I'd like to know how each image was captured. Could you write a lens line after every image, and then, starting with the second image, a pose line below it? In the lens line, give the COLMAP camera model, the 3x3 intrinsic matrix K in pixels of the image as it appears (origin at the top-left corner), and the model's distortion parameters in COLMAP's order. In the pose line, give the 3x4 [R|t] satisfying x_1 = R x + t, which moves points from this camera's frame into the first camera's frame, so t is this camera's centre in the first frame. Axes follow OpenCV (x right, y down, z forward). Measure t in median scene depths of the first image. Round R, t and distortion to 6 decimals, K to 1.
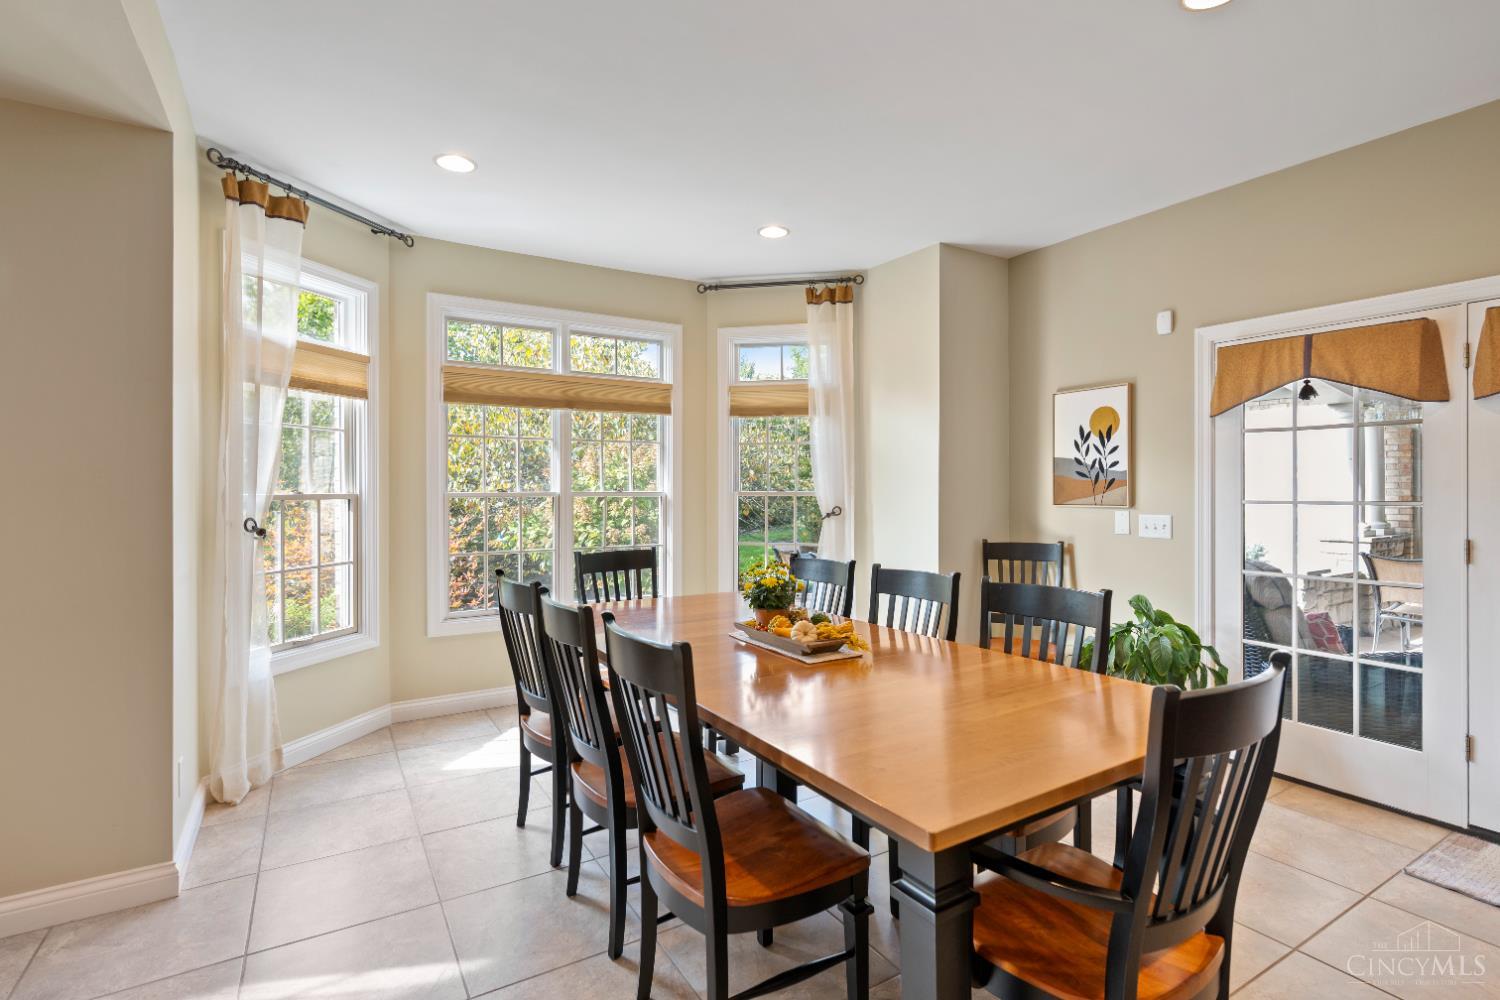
lens RADIAL K [[713.0, 0, 750.0], [0, 713.0, 500.0], [0, 0, 1]] dist [0.000421, 0.000006]
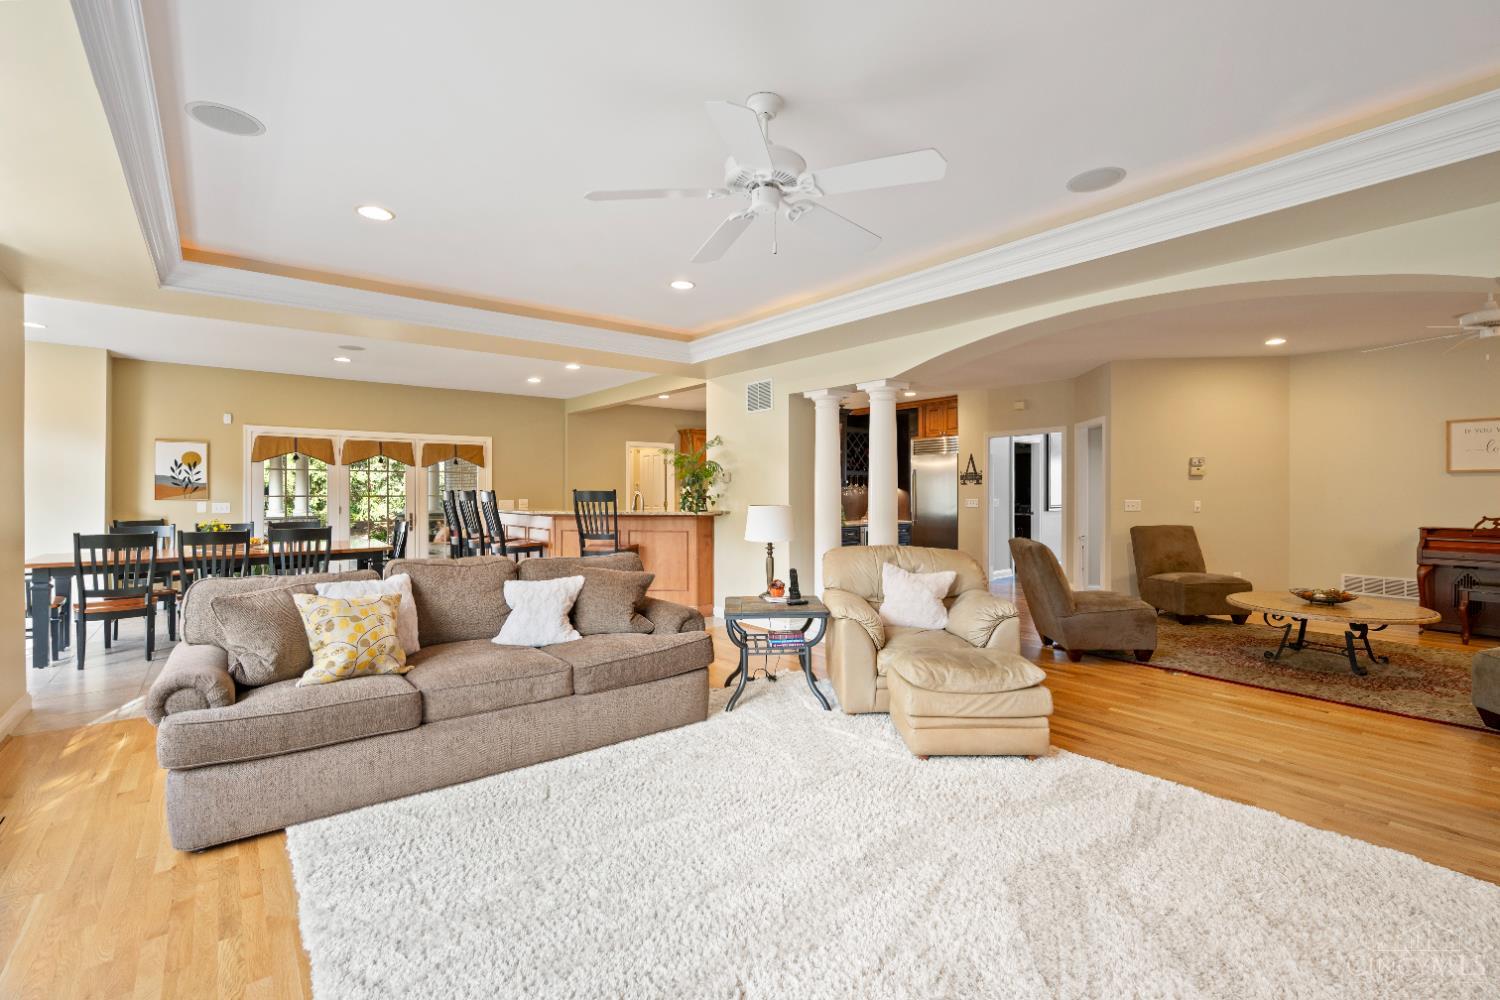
lens RADIAL K [[683.7, 0, 750.0], [0, 683.7, 500.0], [0, 0, 1]] dist [0.000413, 0.000033]
pose [[-0.113367, -0.008337, 0.993518, -1.694554], [0.014696, 0.999841, 0.010067, 0.013682], [-0.993444, 0.015742, -0.113227, -0.393728]]
